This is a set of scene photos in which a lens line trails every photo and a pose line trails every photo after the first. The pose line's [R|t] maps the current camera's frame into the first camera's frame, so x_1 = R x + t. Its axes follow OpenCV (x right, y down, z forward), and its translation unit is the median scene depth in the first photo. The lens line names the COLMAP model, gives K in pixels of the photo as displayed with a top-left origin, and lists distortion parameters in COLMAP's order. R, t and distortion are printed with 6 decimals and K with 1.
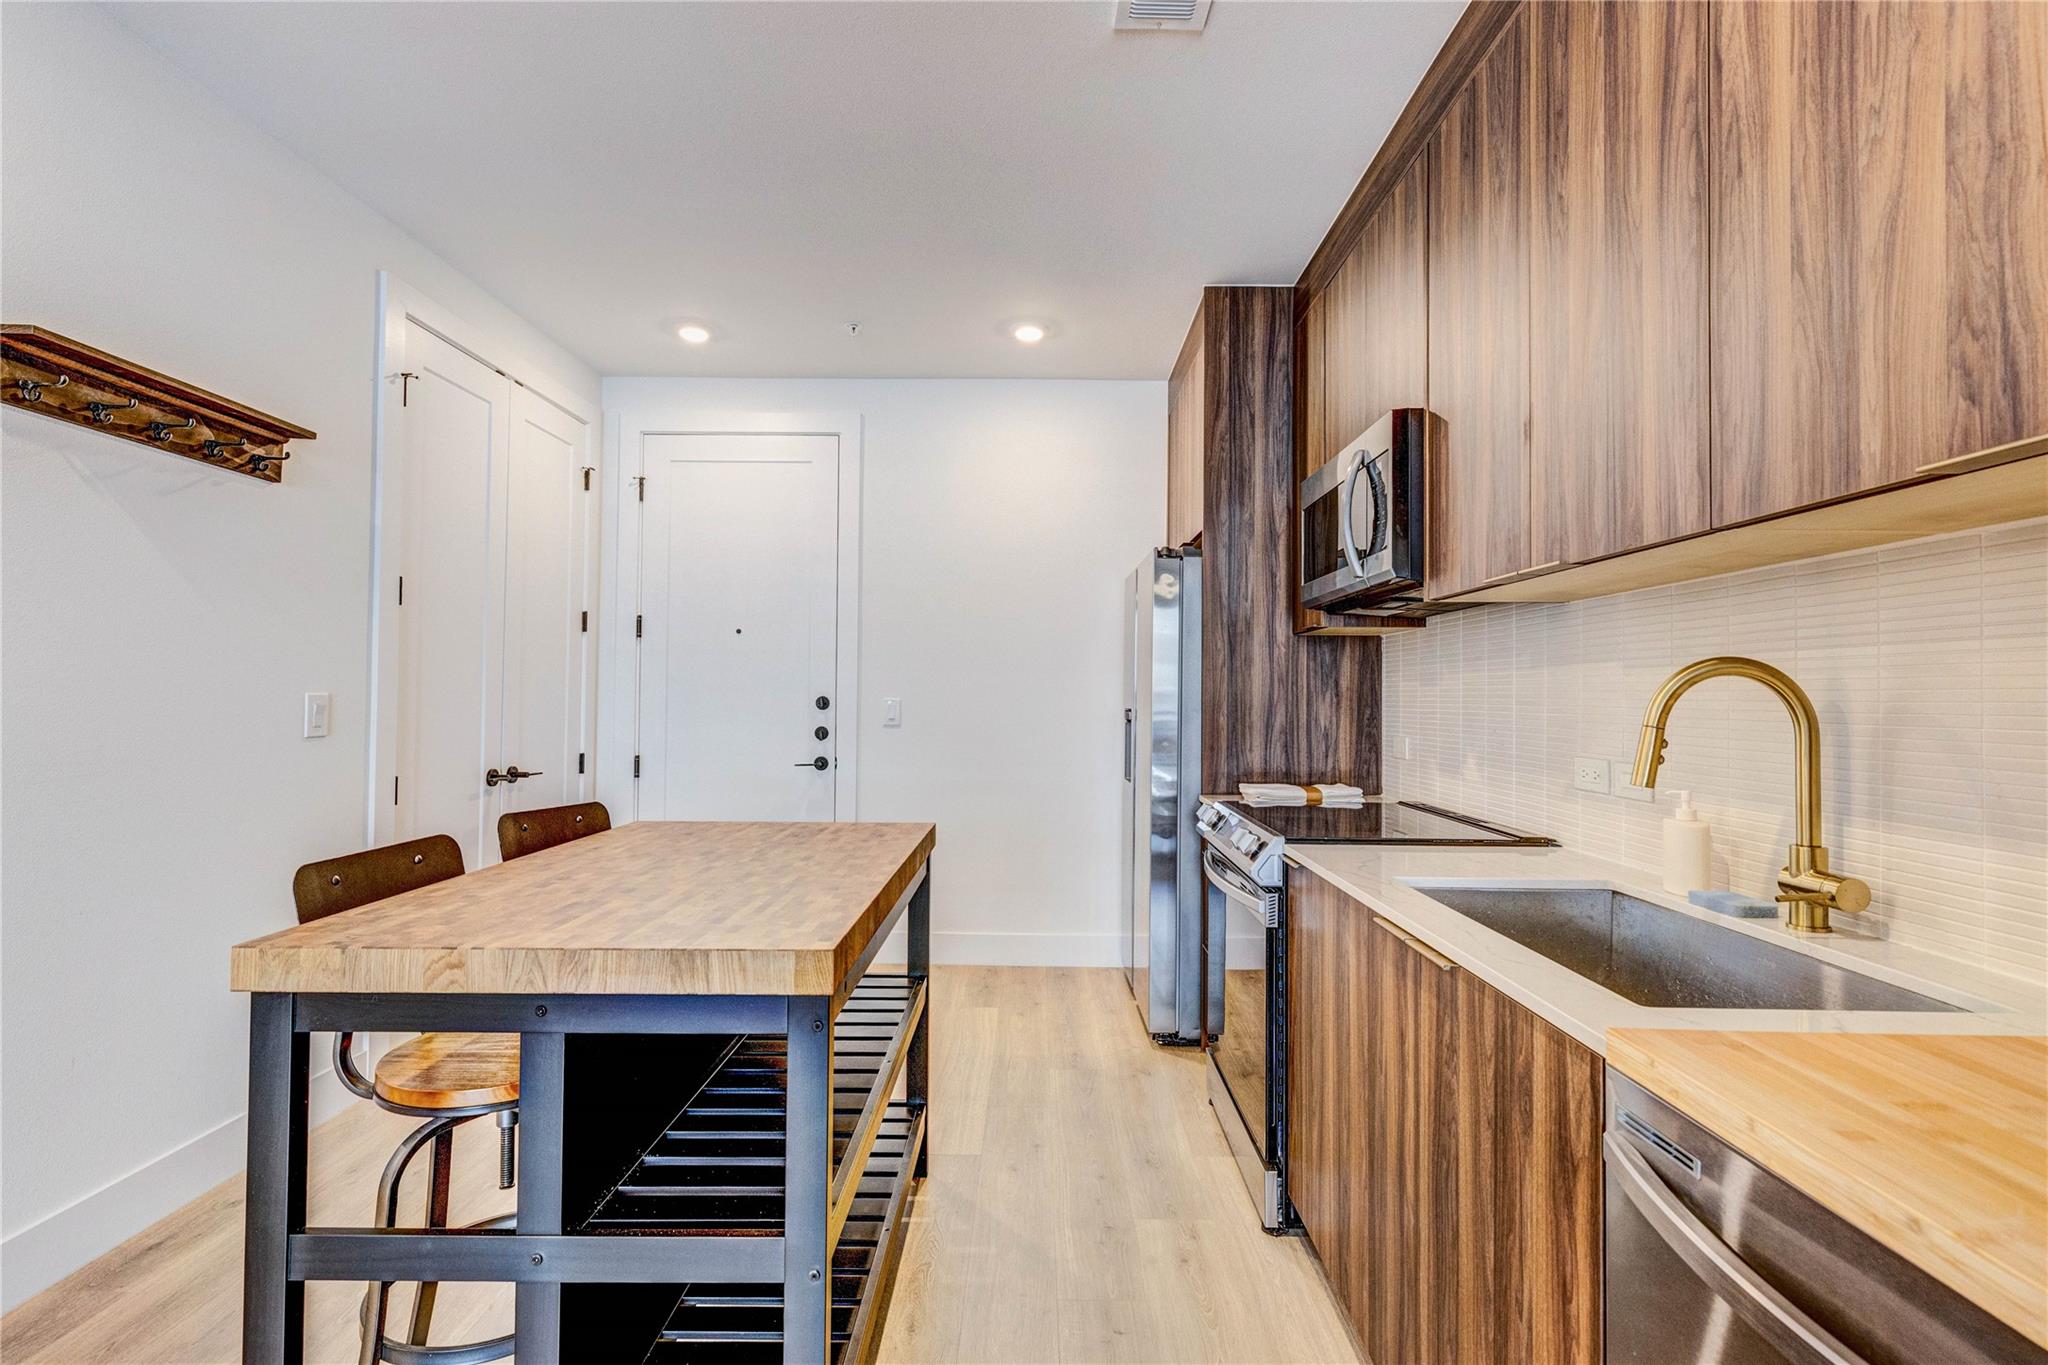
lens RADIAL K [[945.6, 0, 1031.7], [0, 945.6, 680.0], [0, 0, 1]] dist [0.004202, -0.001384]
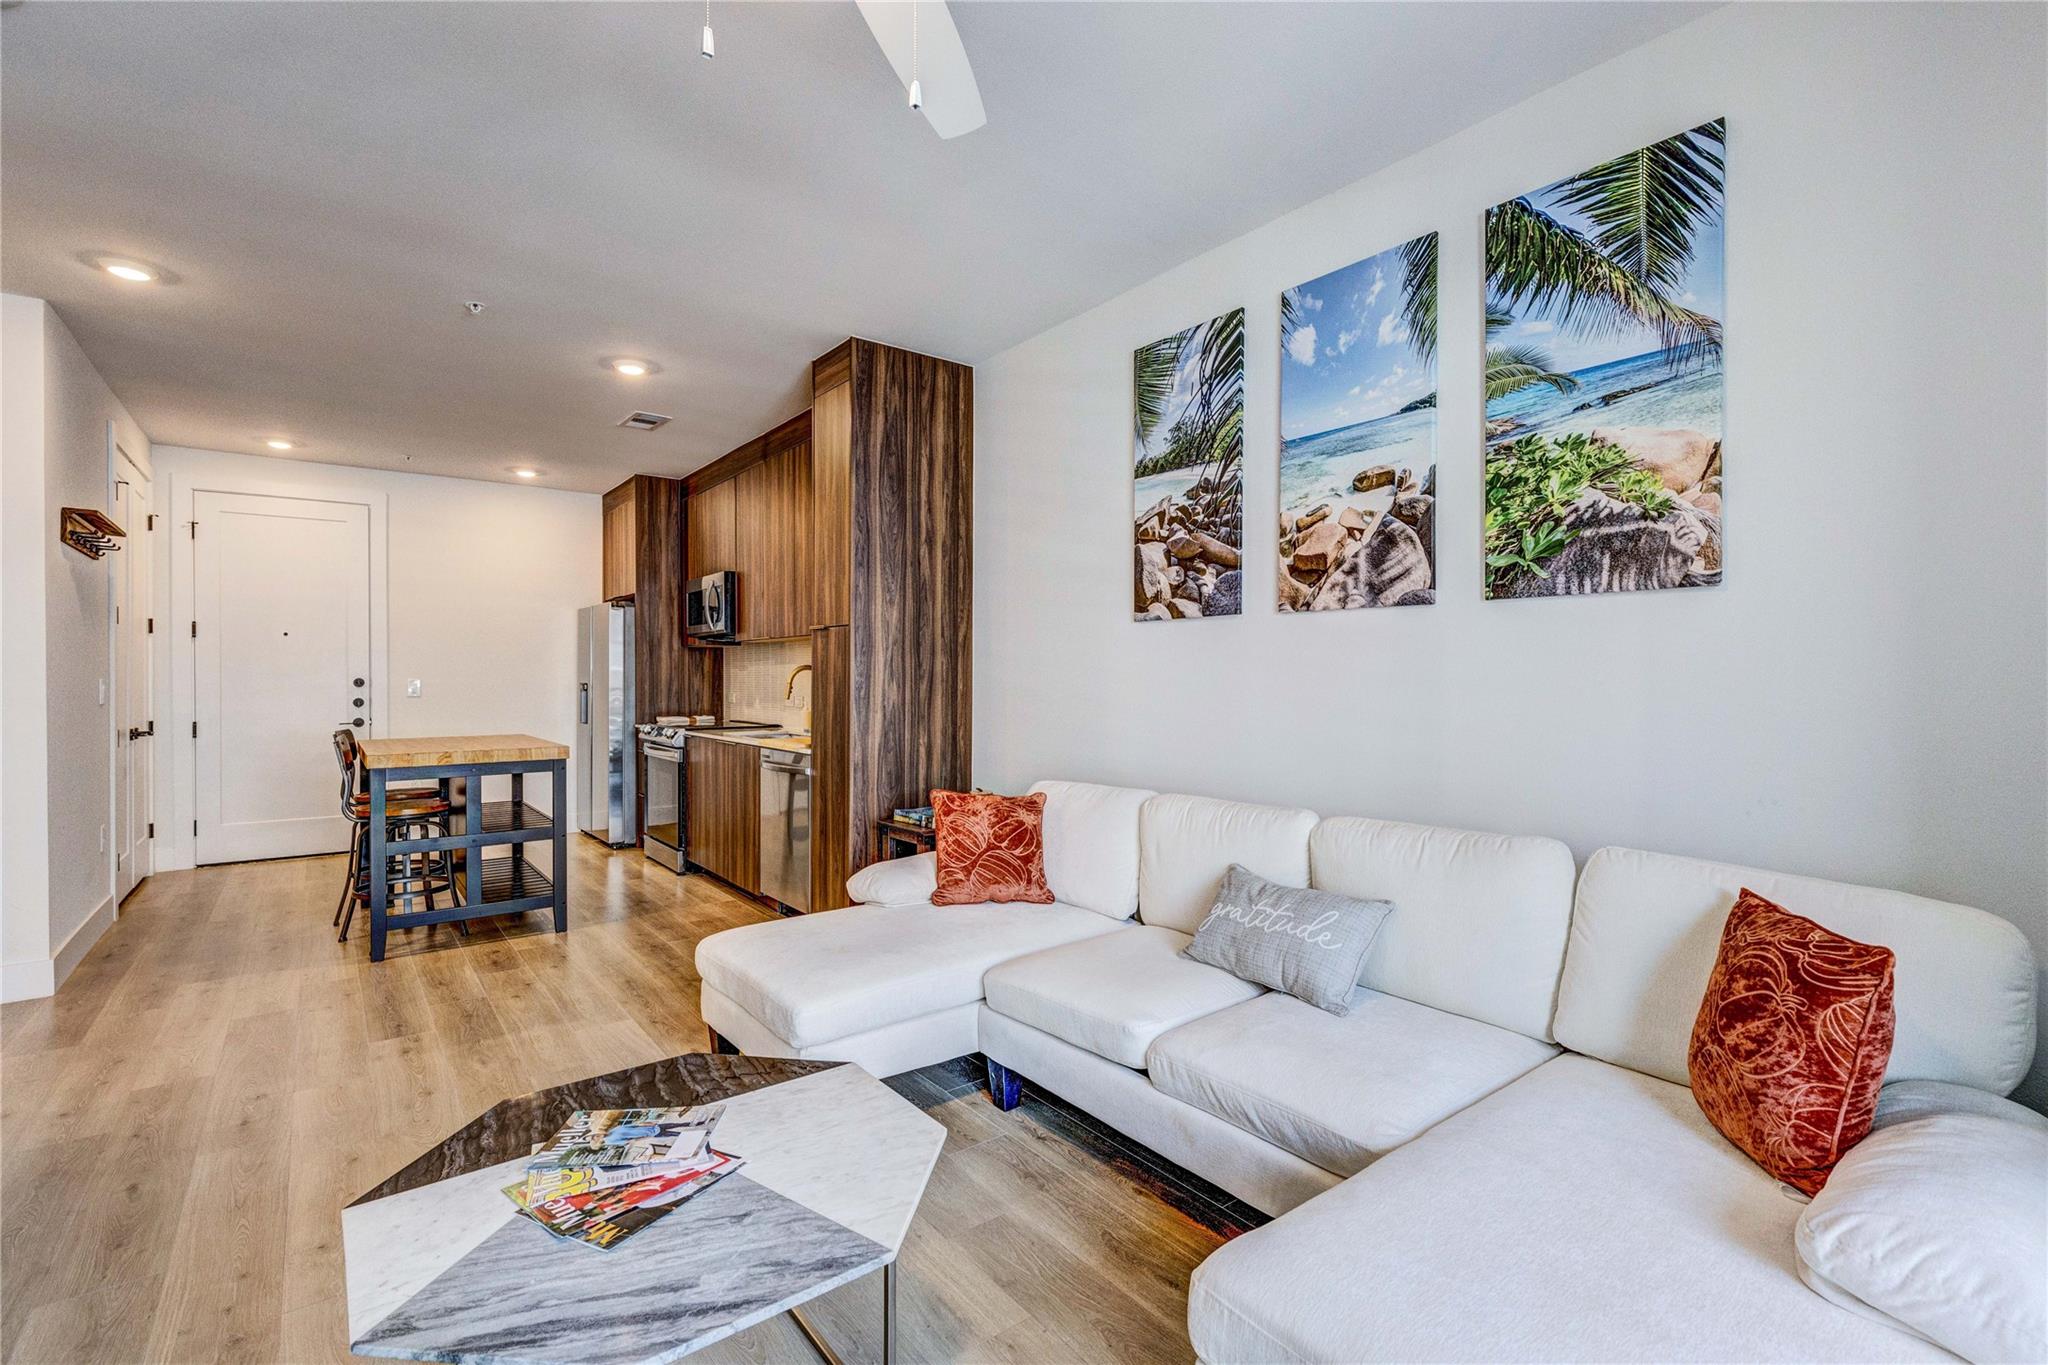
lens RADIAL K [[917.1, 0, 1034.4], [0, 917.1, 679.3], [0, 0, 1]] dist [0.005909, -0.001316]
pose [[0.784271, -0.011473, 0.620312, -0.624138], [-0.003950, 0.999716, 0.023486, -0.043284], [-0.620406, -0.020870, 0.784003, -1.813314]]
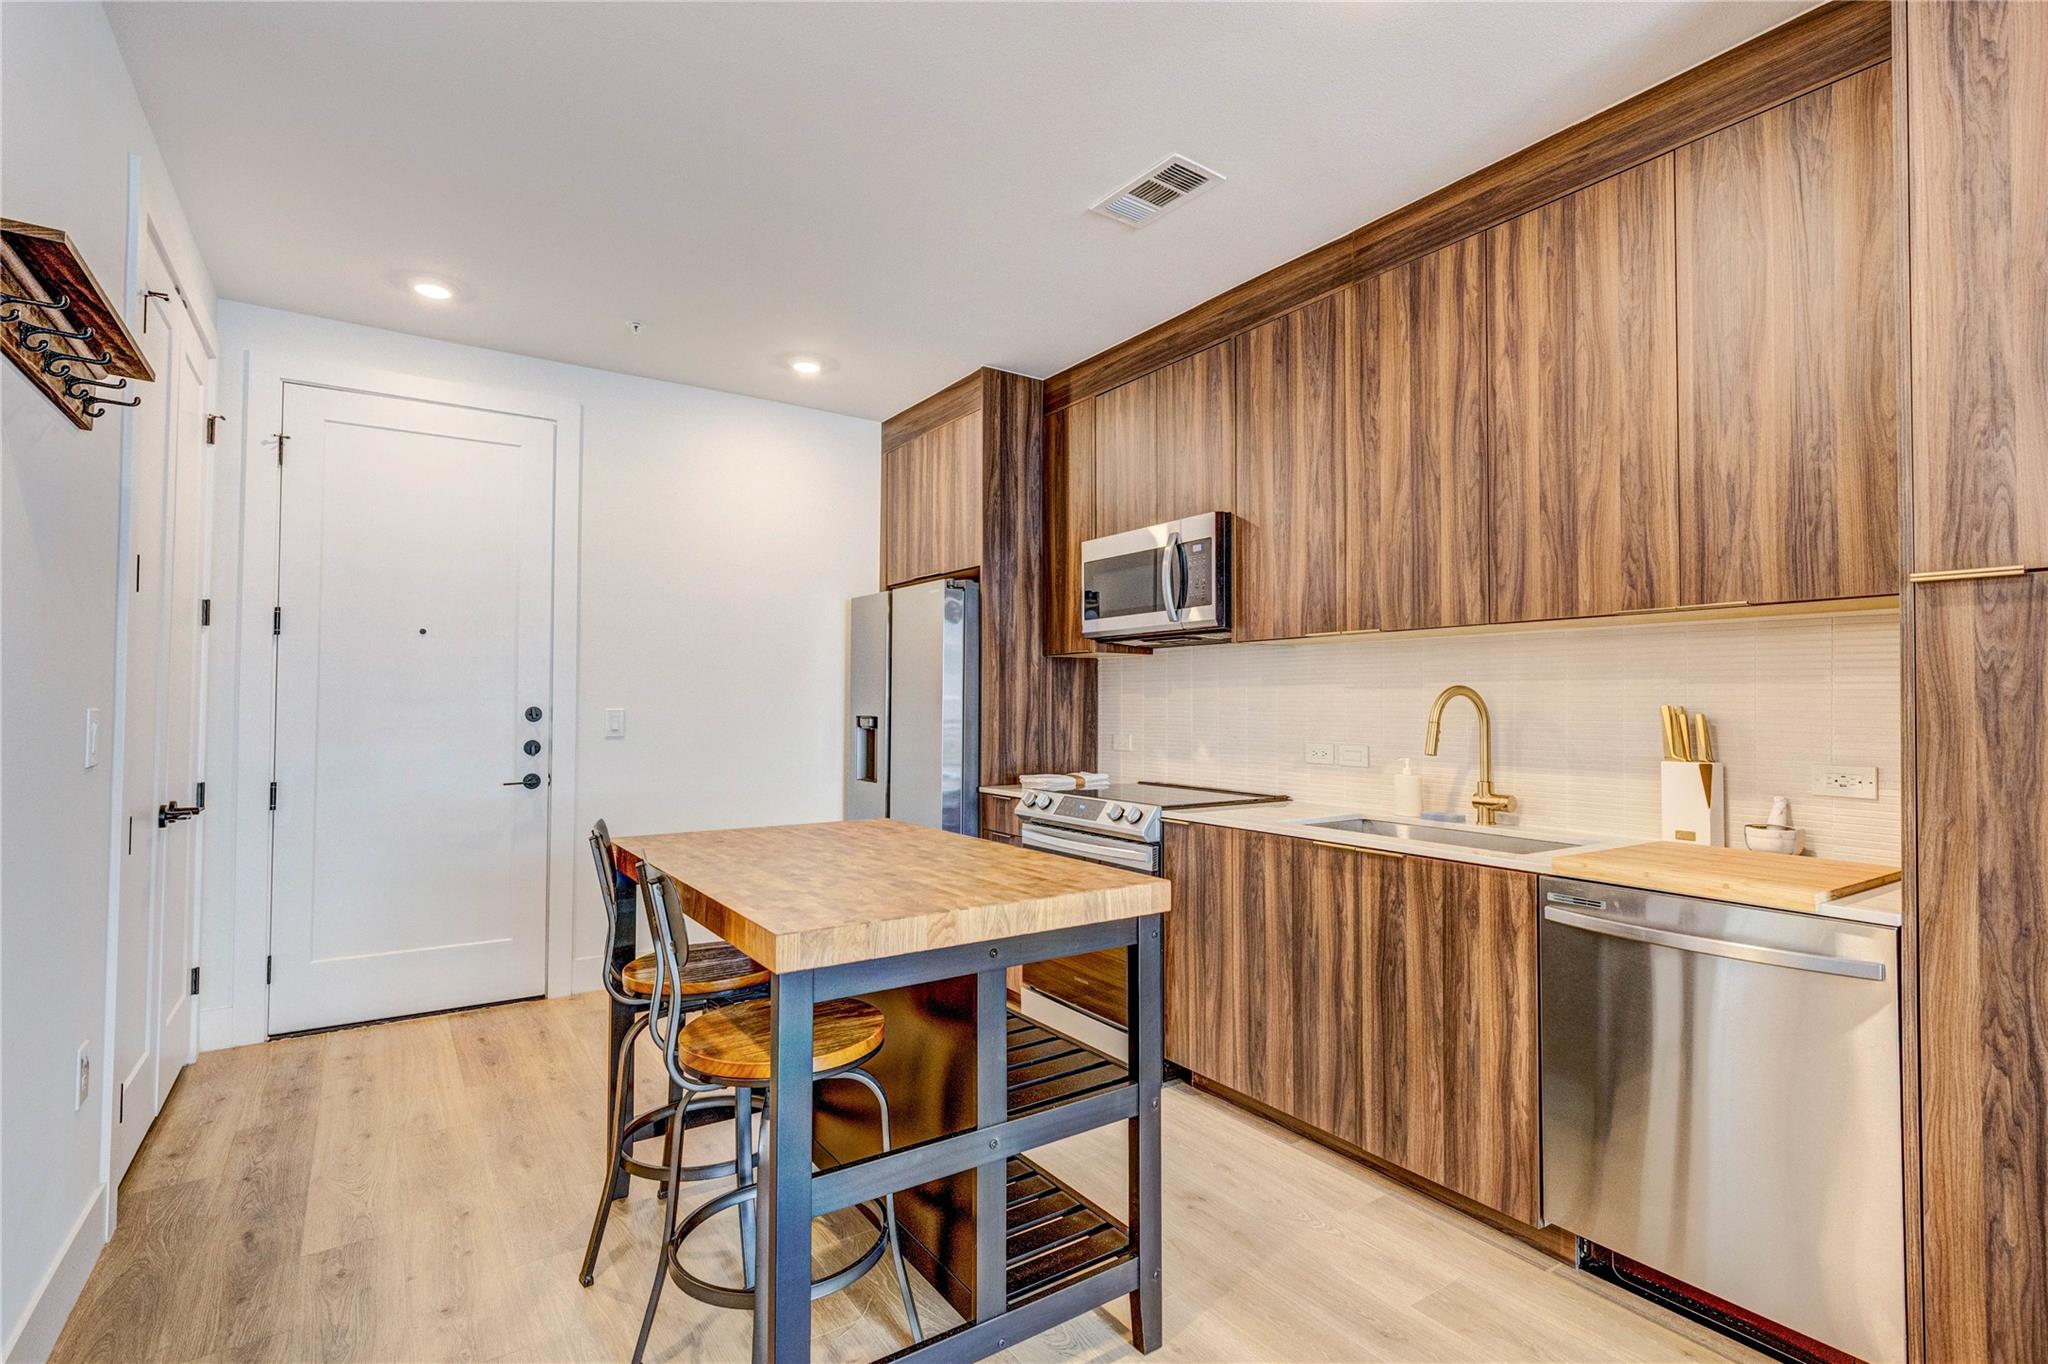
lens RADIAL K [[961.3, 0, 1033.5], [0, 961.3, 680.1], [0, 0, 1]] dist [0.010075, -0.007400]
pose [[0.820758, 0.010016, 0.571188, -0.775285], [-0.006964, 0.999947, -0.007528, -0.010701], [-0.571234, 0.002201, 0.820785, -0.074902]]
